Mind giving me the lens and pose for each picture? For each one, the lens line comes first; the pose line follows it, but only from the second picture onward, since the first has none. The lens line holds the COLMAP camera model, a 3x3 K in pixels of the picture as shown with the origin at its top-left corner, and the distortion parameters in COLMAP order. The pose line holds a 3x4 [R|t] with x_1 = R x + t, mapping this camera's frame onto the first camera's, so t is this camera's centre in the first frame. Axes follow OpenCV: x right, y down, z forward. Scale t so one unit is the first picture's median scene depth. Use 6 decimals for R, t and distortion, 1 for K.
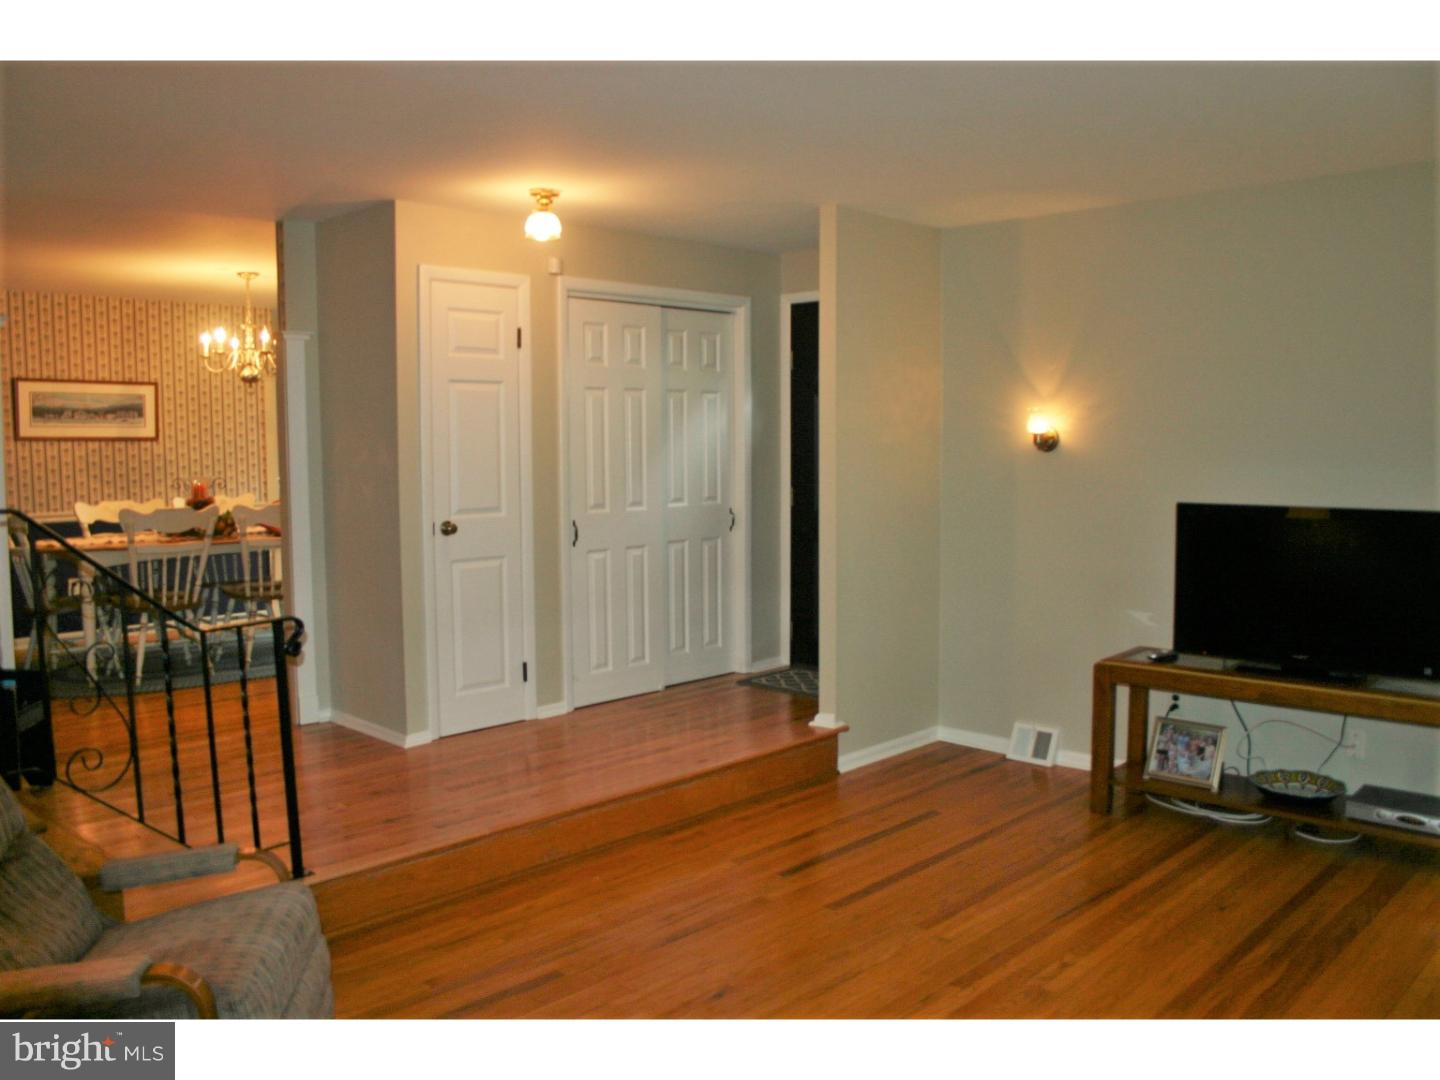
lens RADIAL K [[1187.9, 0, 714.0], [0, 1187.9, 544.8], [0, 0, 1]] dist [-0.157223, 0.142651]
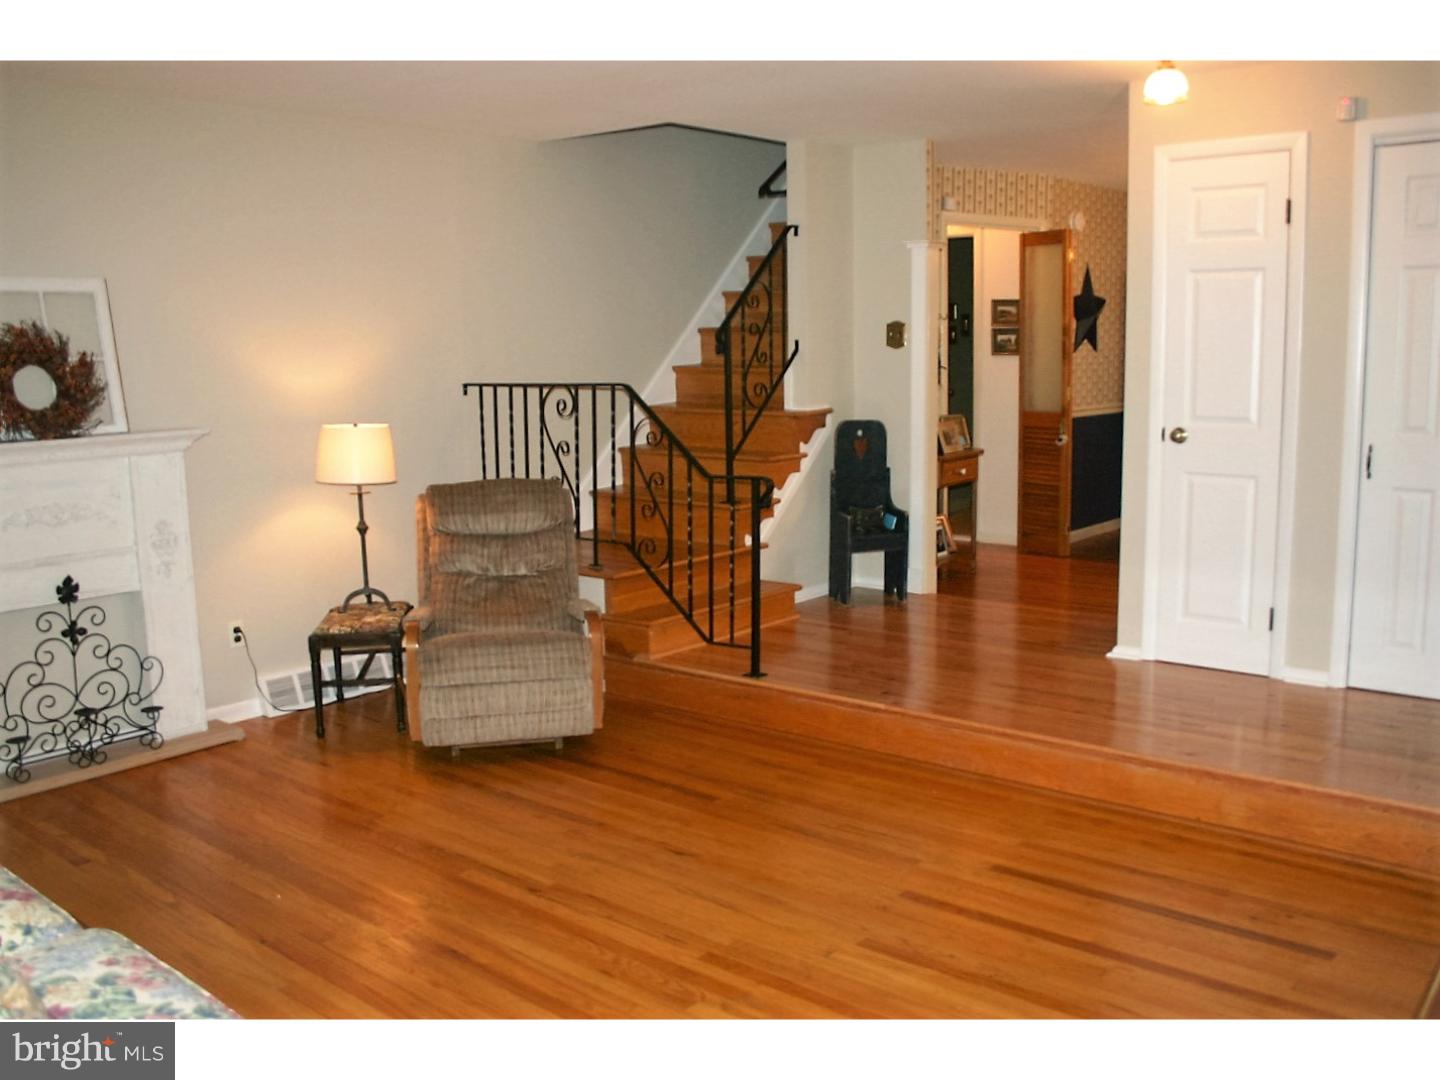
lens RADIAL K [[1301.3, 0, 722.7], [0, 1301.3, 547.5], [0, 0, 1]] dist [-0.257907, 0.328663]
pose [[0.051356, 0.158391, -0.986040, 0.781180], [-0.070289, 0.985468, 0.154638, -0.058843], [0.996204, 0.061367, 0.061743, 0.641671]]
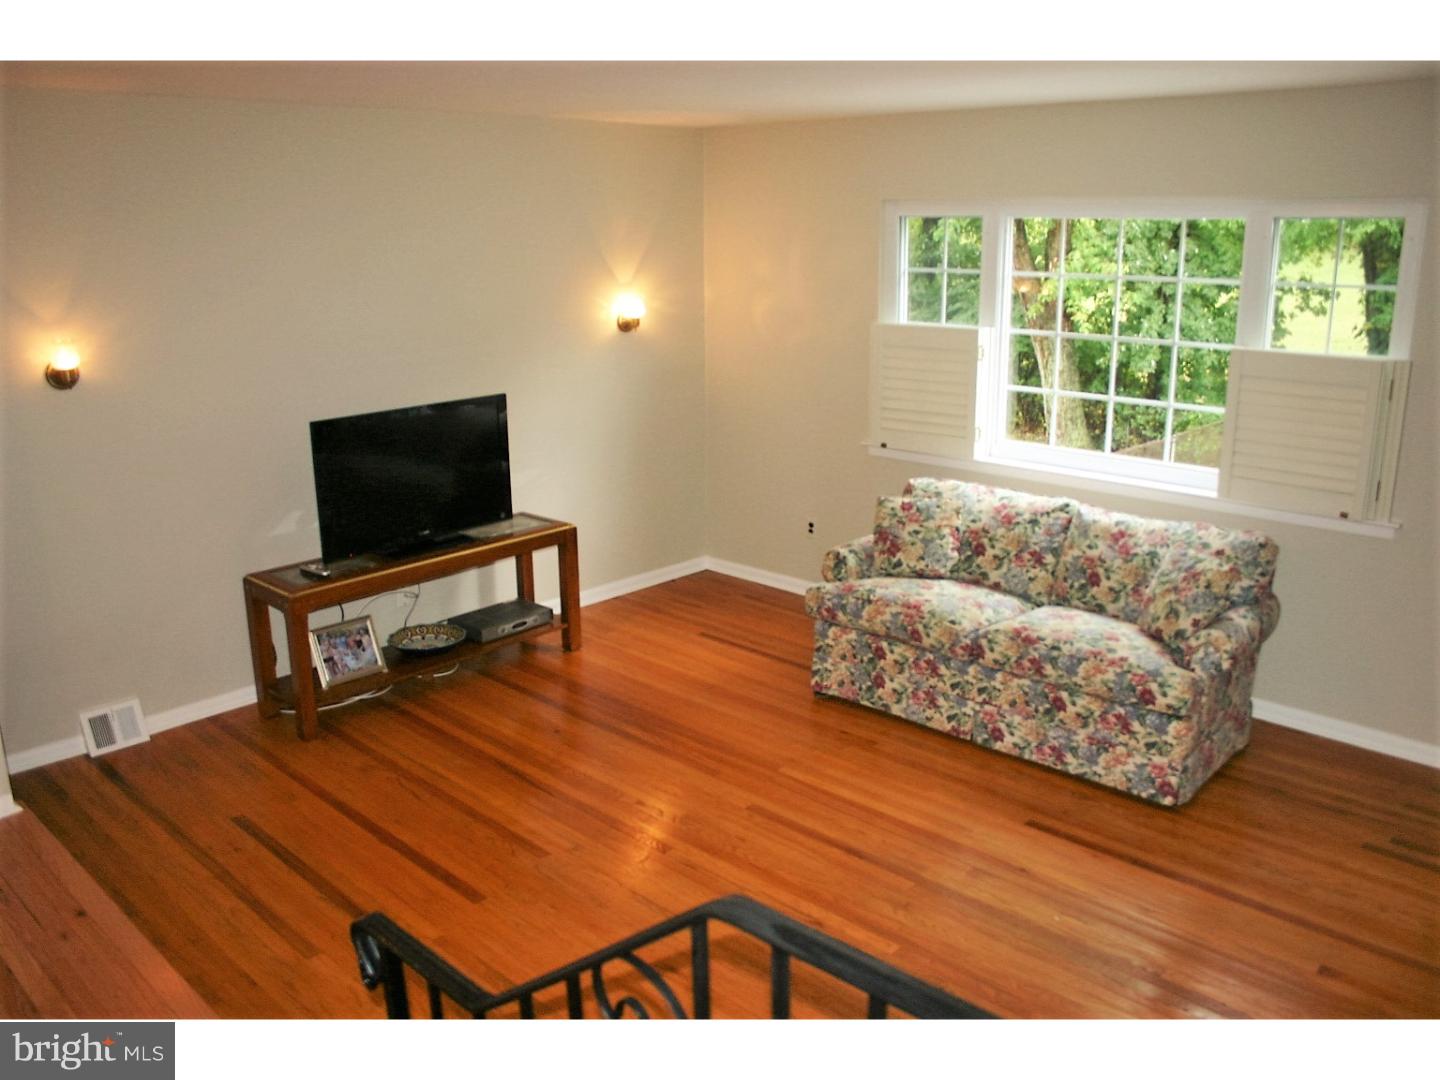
lens RADIAL K [[1170.9, 0, 722.9], [0, 1170.9, 546.3], [0, 0, 1]] dist [-0.150930, 0.130326]
pose [[0.012699, -0.260607, 0.965361, -0.595718], [0.097282, 0.961181, 0.258199, -0.156517], [-0.995176, 0.090634, 0.037559, 0.598702]]
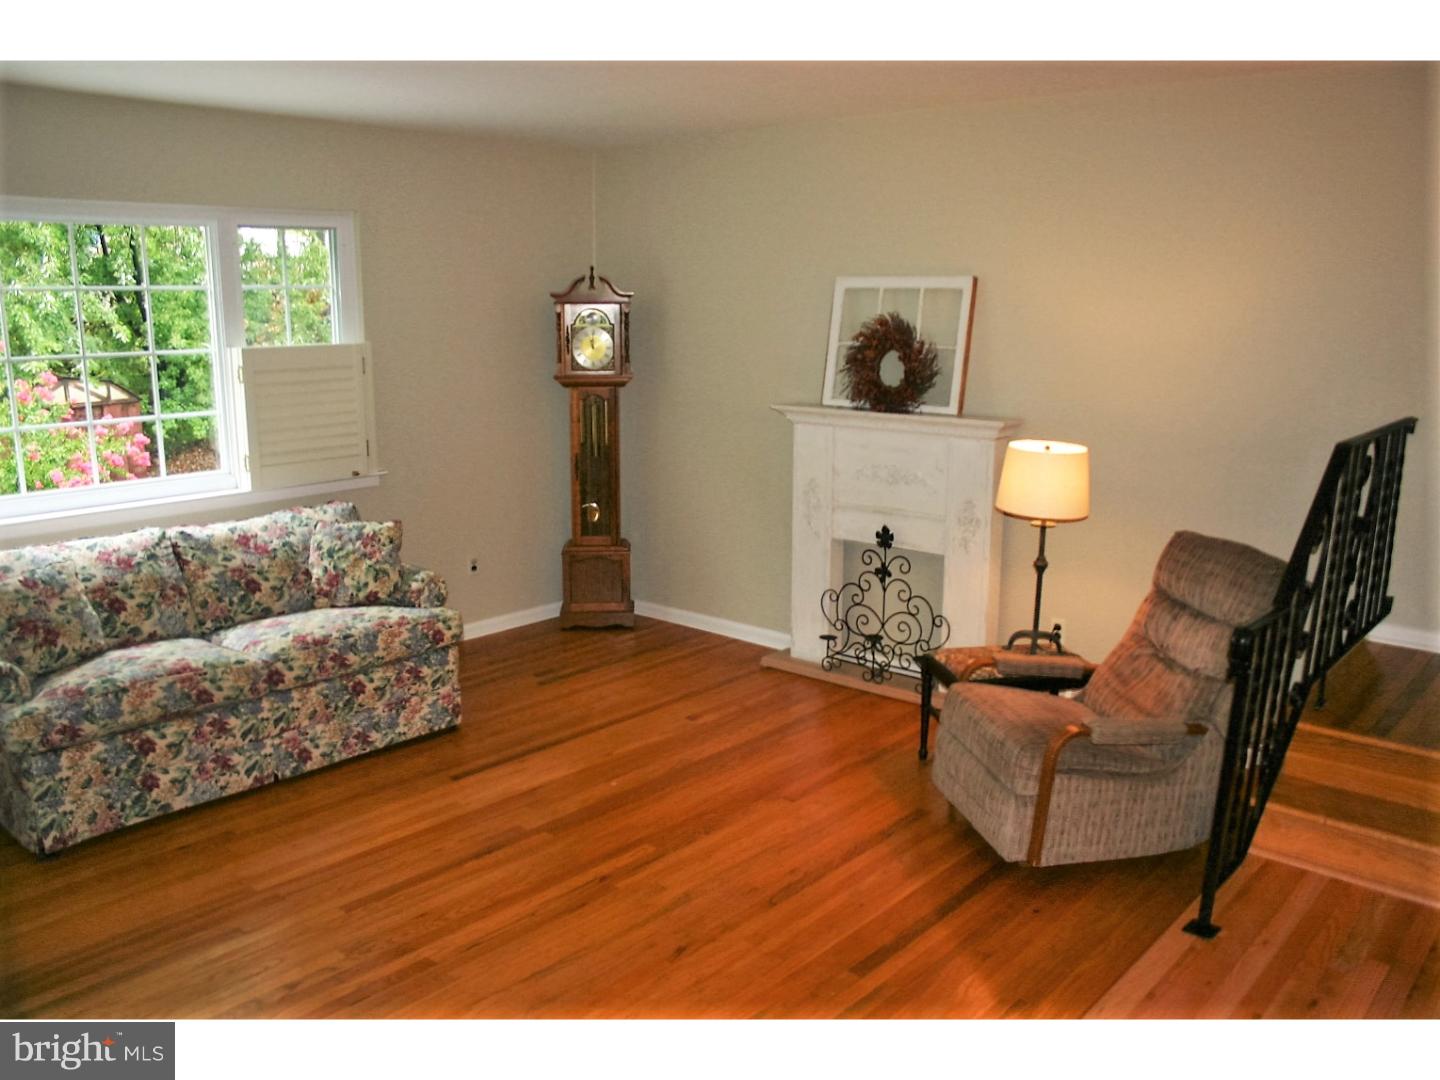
lens RADIAL K [[1187.9, 0, 714.0], [0, 1187.9, 544.8], [0, 0, 1]] dist [-0.157223, 0.142651]
pose [[-0.999762, 0.009822, -0.019490, -0.007848], [0.003696, 0.956299, 0.292366, -0.159646], [0.021510, 0.292225, -0.956108, 1.256191]]
